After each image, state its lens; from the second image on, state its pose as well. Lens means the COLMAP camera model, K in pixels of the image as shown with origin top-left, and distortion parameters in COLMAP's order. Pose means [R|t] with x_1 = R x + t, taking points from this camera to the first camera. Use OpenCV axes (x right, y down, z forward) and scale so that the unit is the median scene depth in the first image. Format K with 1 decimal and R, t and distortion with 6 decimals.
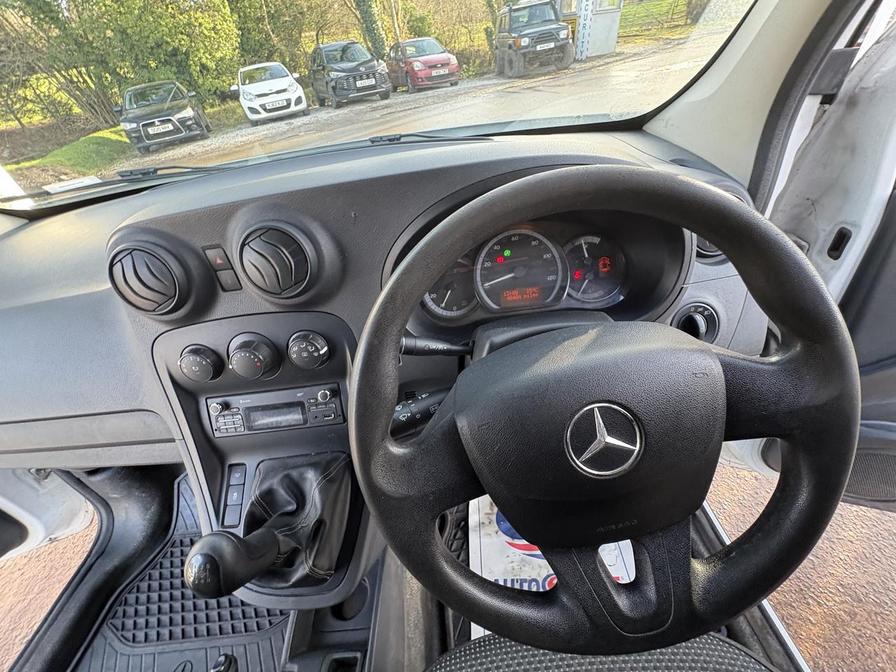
lens RADIAL K [[353.8, 0, 448.0], [0, 353.8, 336.0], [0, 0, 1]] dist [0.001004, 0.000235]
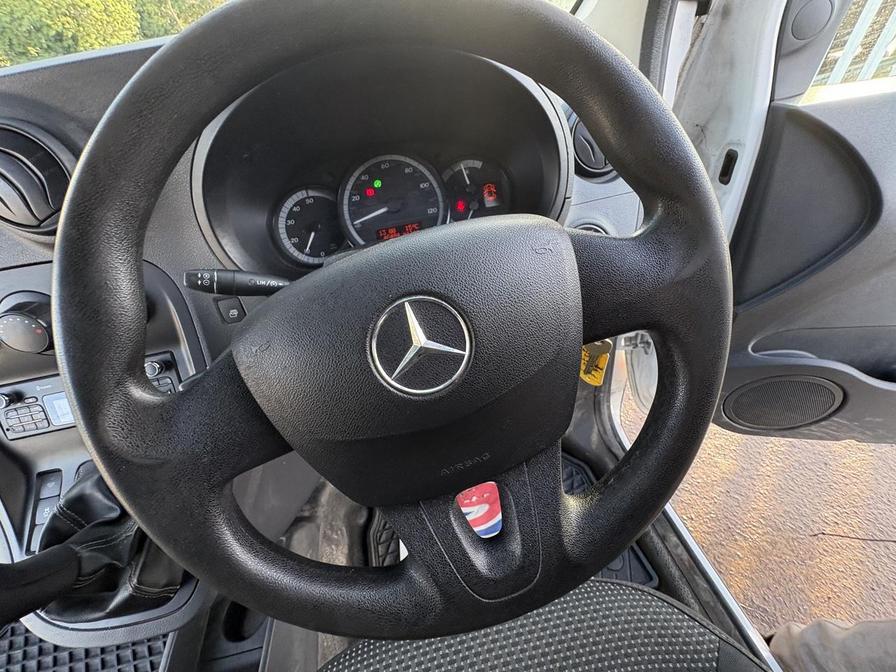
lens RADIAL K [[357.8, 0, 443.0], [0, 357.8, 334.0], [0, 0, 1]] dist [-0.000434, -0.000054]
pose [[0.989255, -0.087129, 0.117398, 0.191724], [0.085925, 0.996184, 0.015291, 0.126871], [-0.118282, -0.005040, 0.992967, 0.125997]]
